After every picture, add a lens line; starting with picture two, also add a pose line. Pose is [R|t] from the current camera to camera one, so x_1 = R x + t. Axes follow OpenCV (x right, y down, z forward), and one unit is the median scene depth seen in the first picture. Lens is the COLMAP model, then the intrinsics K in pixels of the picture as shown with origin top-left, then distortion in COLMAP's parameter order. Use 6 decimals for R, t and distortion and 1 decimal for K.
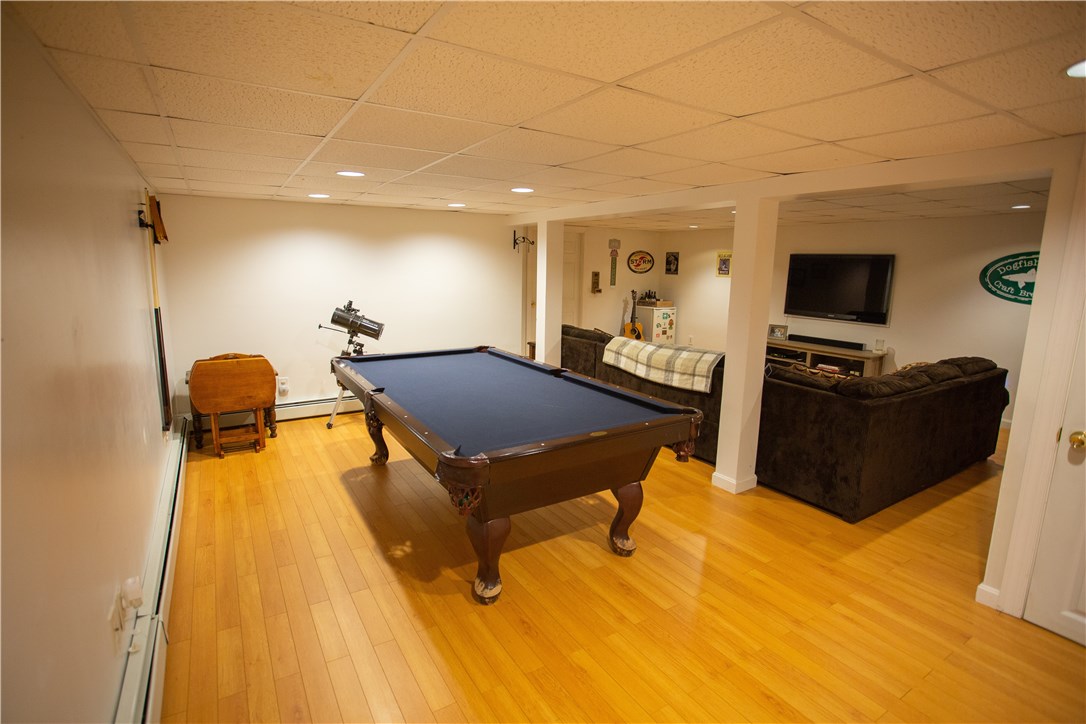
lens RADIAL K [[523.1, 0, 541.0], [0, 523.1, 359.9], [0, 0, 1]] dist [-0.055162, 0.015345]
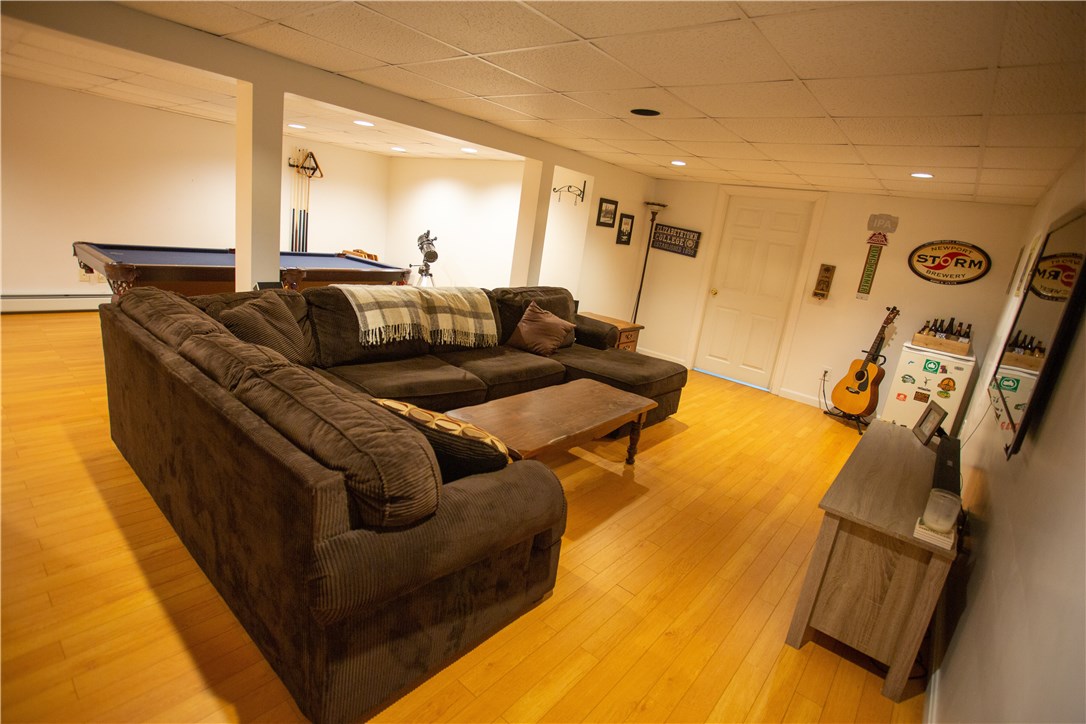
lens RADIAL K [[523.1, 0, 539.7], [0, 523.1, 359.8], [0, 0, 1]] dist [-0.055162, 0.015345]
pose [[0.311052, 0.262261, -0.913491, 0.574630], [-0.290995, 0.941290, 0.171156, -0.064286], [0.904748, 0.212583, 0.369107, 0.470610]]
